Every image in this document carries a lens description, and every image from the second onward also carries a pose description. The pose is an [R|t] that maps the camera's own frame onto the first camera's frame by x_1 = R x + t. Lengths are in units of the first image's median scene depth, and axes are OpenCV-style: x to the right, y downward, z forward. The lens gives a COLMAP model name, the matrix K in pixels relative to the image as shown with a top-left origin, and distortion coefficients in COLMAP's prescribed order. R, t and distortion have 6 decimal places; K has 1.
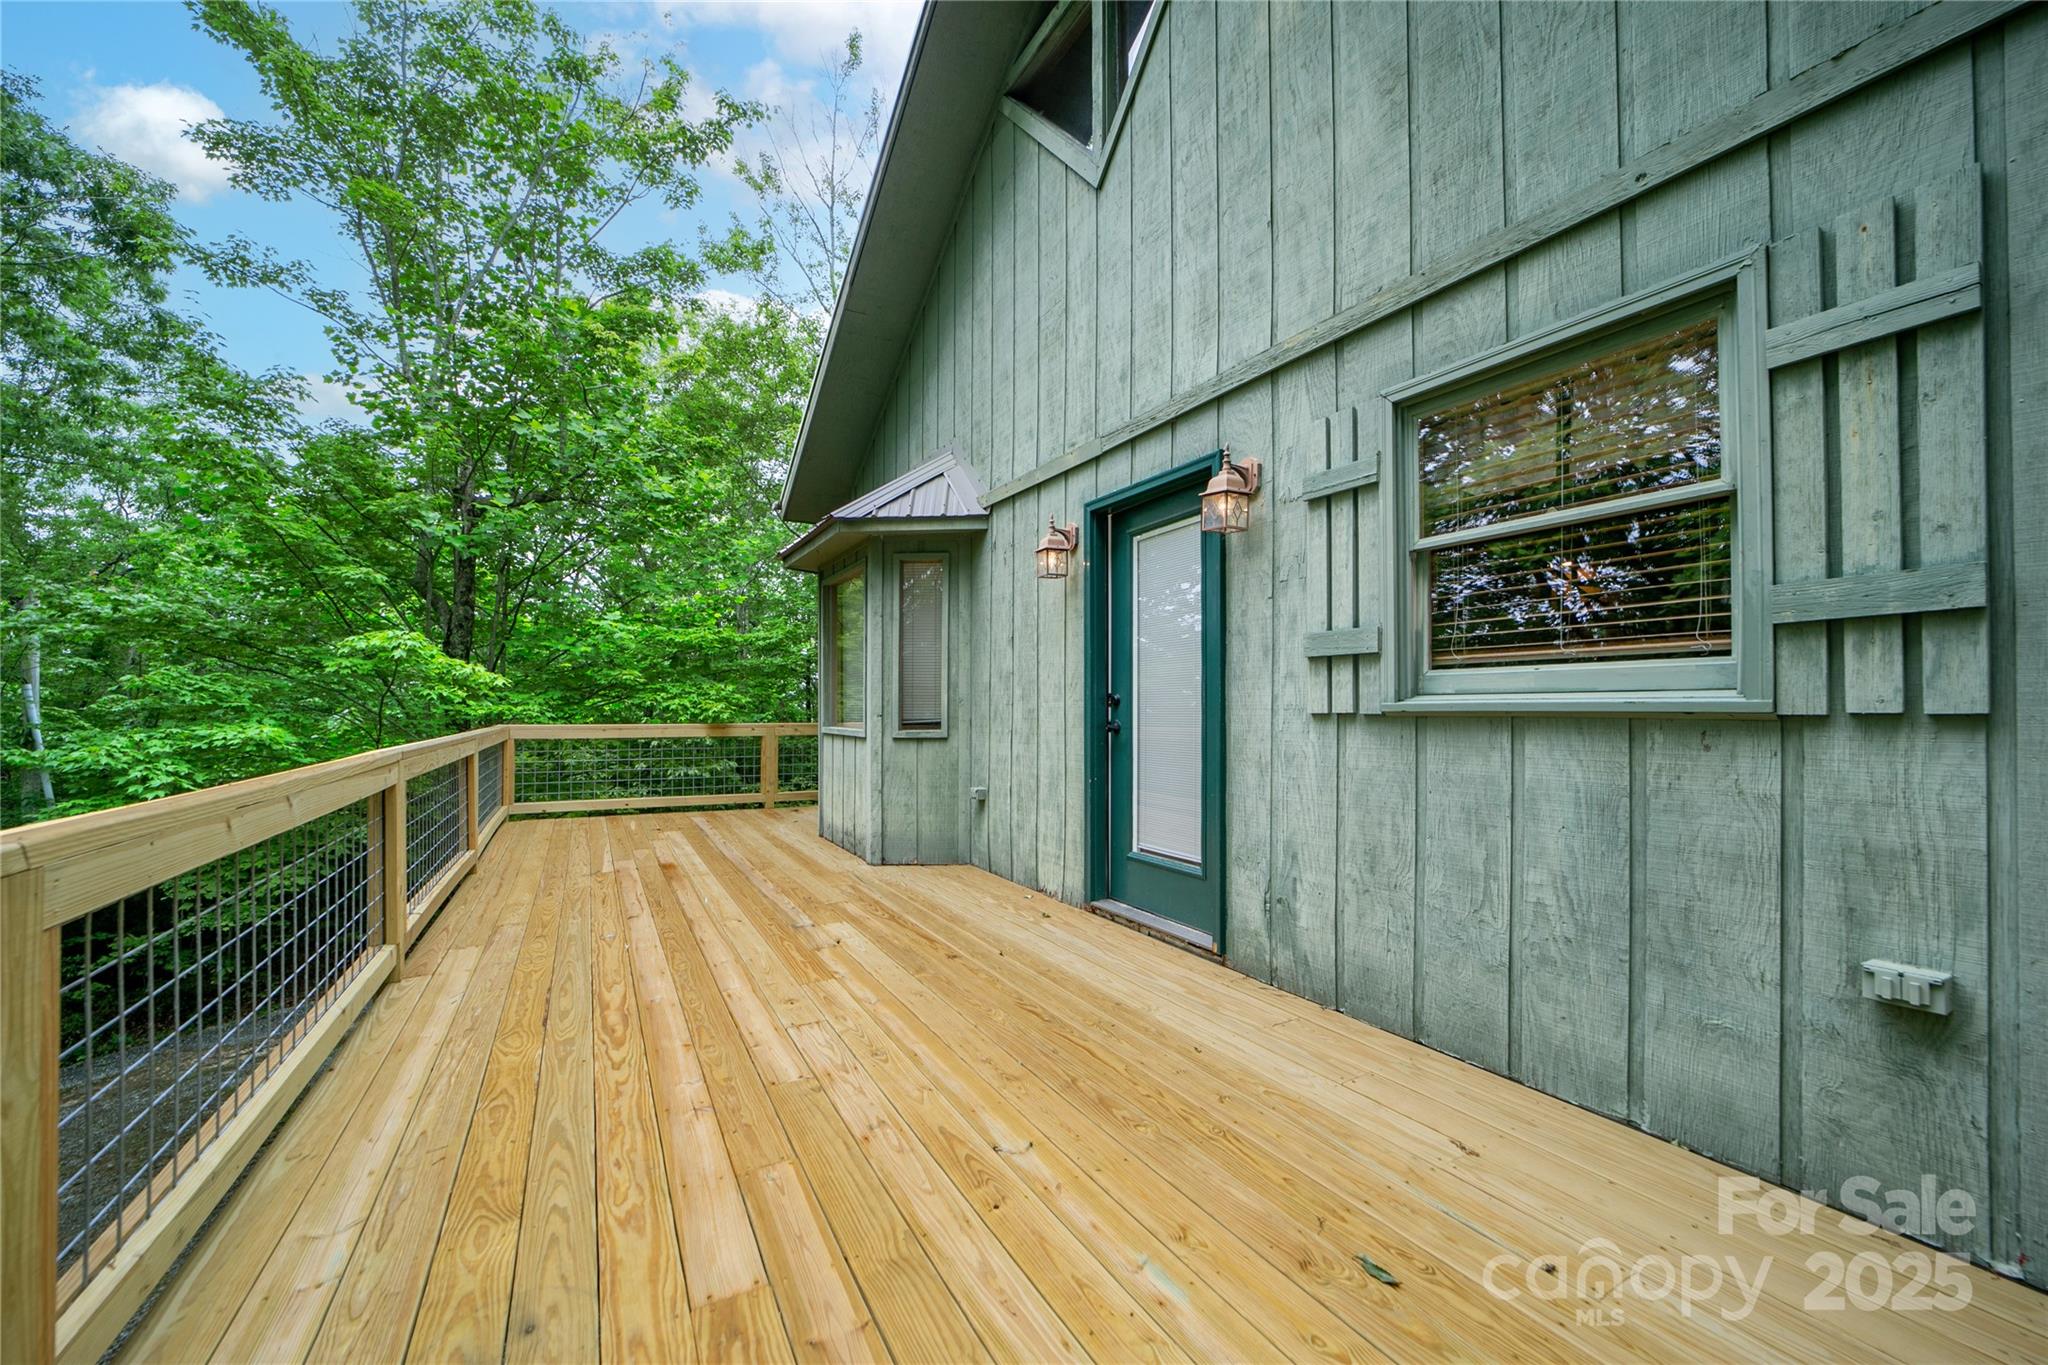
lens RADIAL K [[810.4, 0, 1028.2], [0, 810.4, 698.4], [0, 0, 1]] dist [-0.010736, 0.000274]
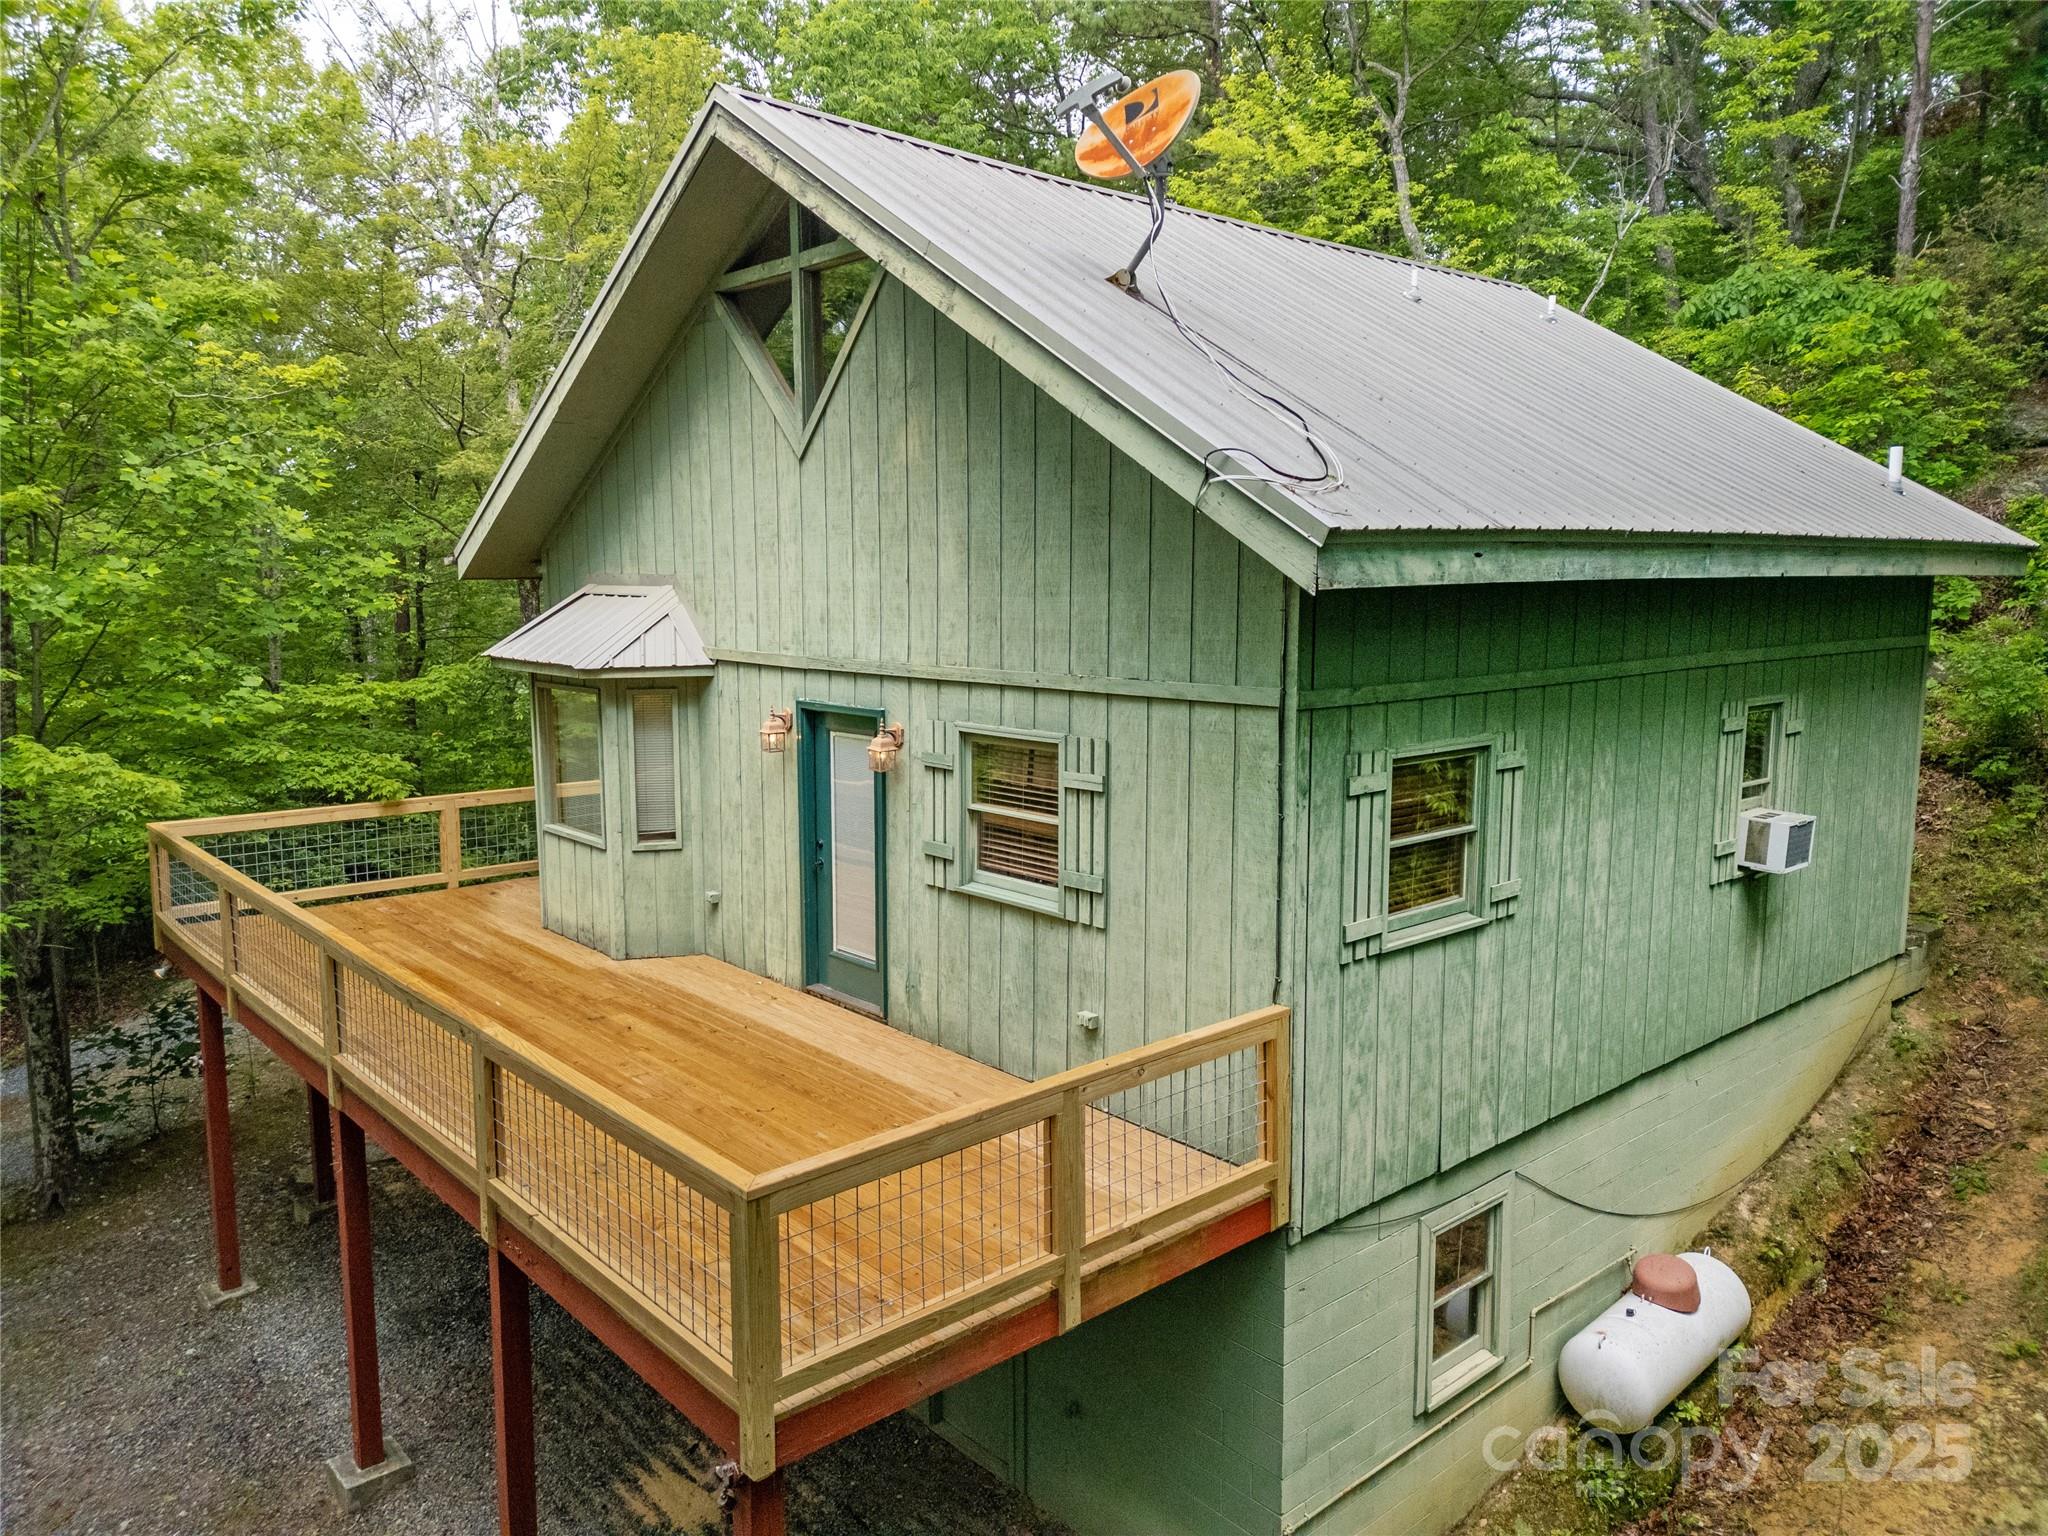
lens RADIAL K [[1415.5, 0, 1023.3], [0, 1415.5, 766.7], [0, 0, 1]] dist [0.105933, -0.000351]
pose [[0.977199, -0.027554, 0.210529, -0.072745], [-0.002097, 0.990243, 0.139337, -0.537848], [-0.212314, -0.136601, 0.967607, -1.620106]]
